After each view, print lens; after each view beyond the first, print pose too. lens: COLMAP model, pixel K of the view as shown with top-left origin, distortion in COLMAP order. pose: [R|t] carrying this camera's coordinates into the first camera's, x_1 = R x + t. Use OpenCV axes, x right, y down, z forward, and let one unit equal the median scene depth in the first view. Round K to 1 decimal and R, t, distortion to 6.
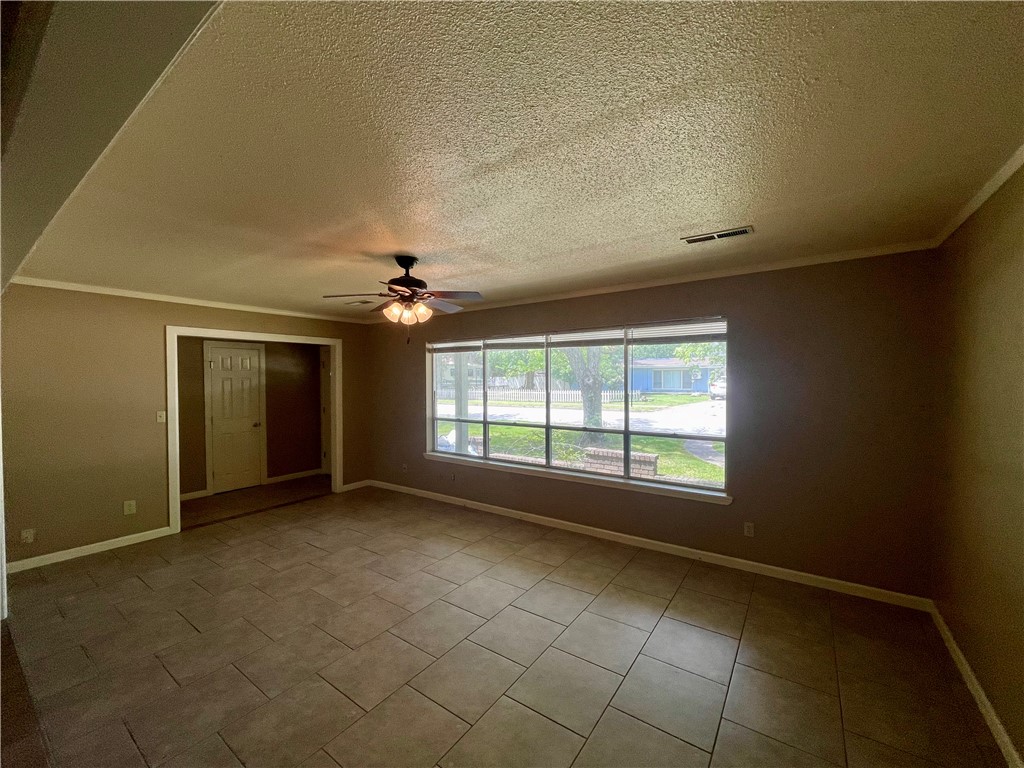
lens RADIAL K [[413.6, 0, 513.6], [0, 413.6, 386.1], [0, 0, 1]] dist [-0.000764, -0.001018]
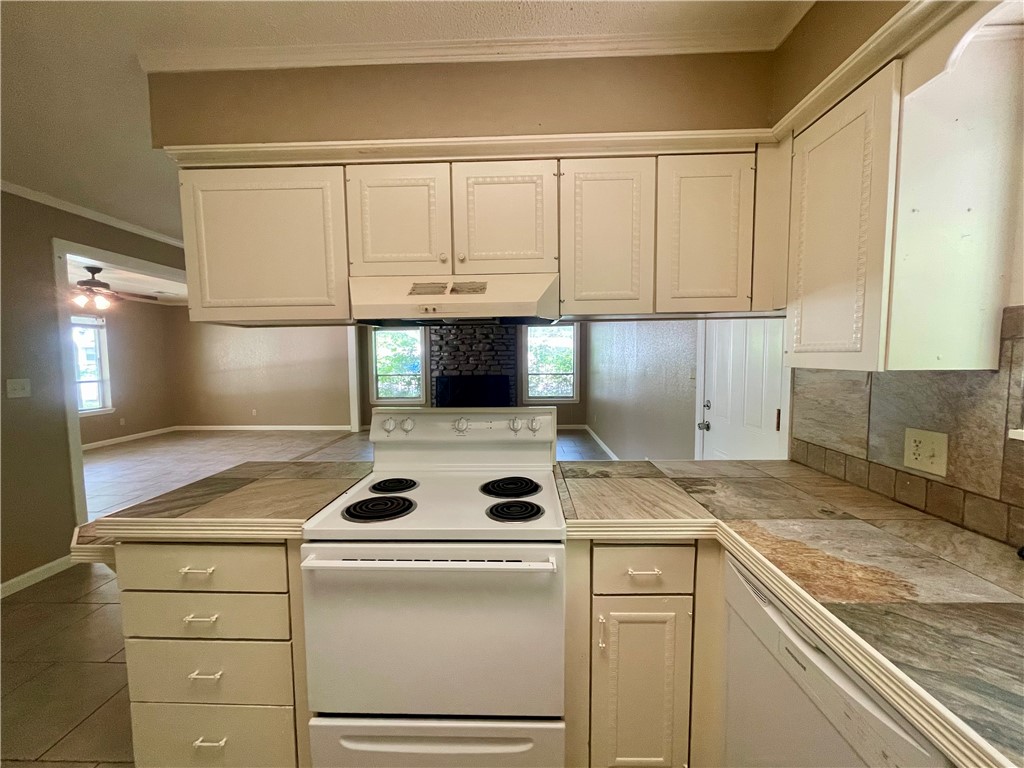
lens RADIAL K [[413.6, 0, 513.6], [0, 413.6, 388.0], [0, 0, 1]] dist [-0.000764, -0.001018]
pose [[-0.556689, -0.053225, 0.829014, -1.726229], [0.025146, 0.996408, 0.080859, 0.045547], [-0.830340, 0.065860, -0.553352, 0.388912]]
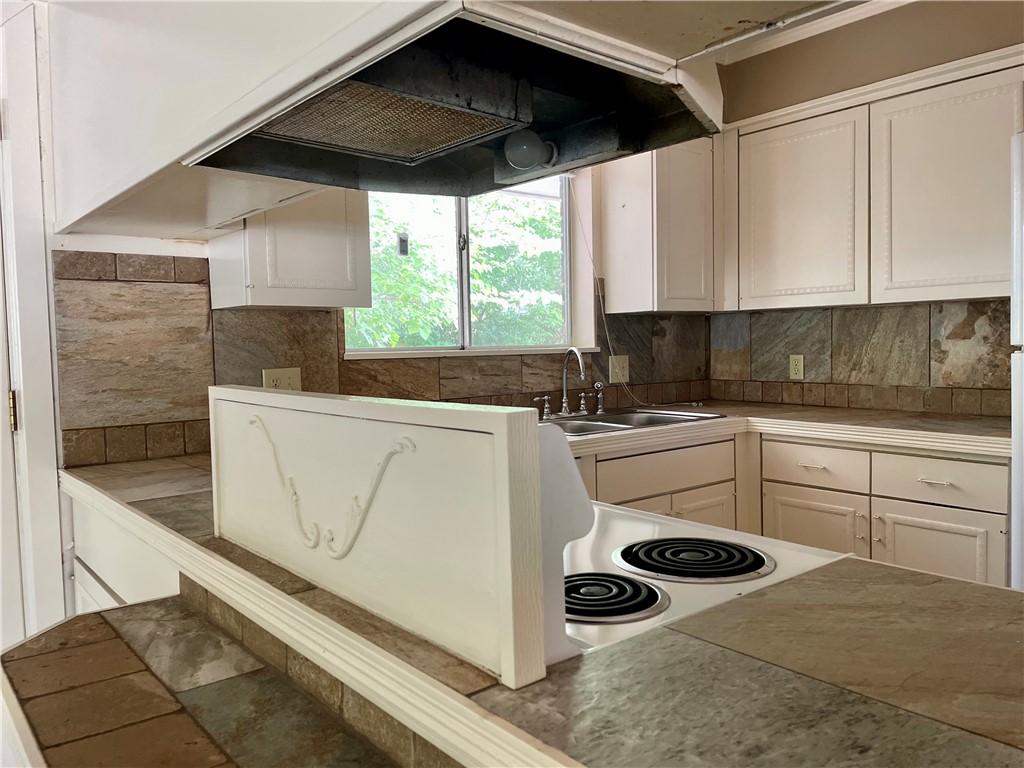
lens RADIAL K [[775.5, 0, 516.2], [0, 775.5, 380.5], [0, 0, 1]] dist [0.082454, -0.097382]
pose [[-0.259070, 0.061918, -0.963872, -1.142745], [0.008928, 0.998054, 0.061714, 0.078968], [0.965817, 0.007382, -0.259118, 0.317762]]
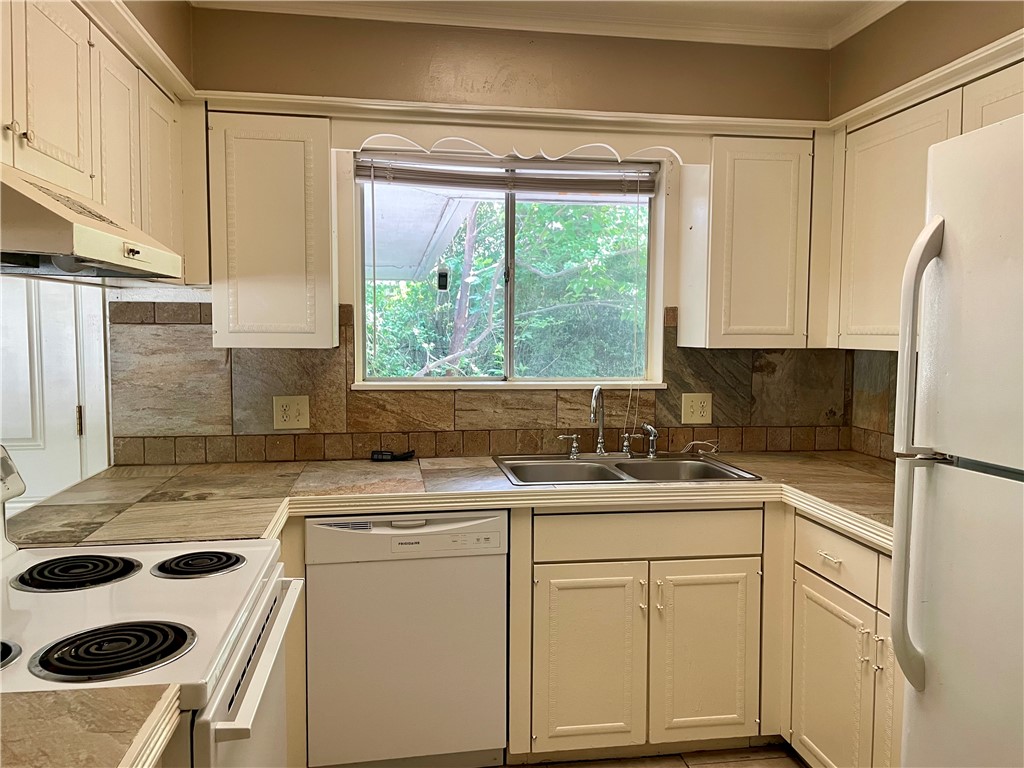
lens RADIAL K [[775.5, 0, 511.8], [0, 775.5, 381.3], [0, 0, 1]] dist [0.082454, -0.097382]
pose [[-0.717082, 0.048548, -0.695296, -1.325377], [-0.010158, 0.996737, 0.080072, 0.036704], [0.696915, 0.064480, -0.714249, 0.606183]]
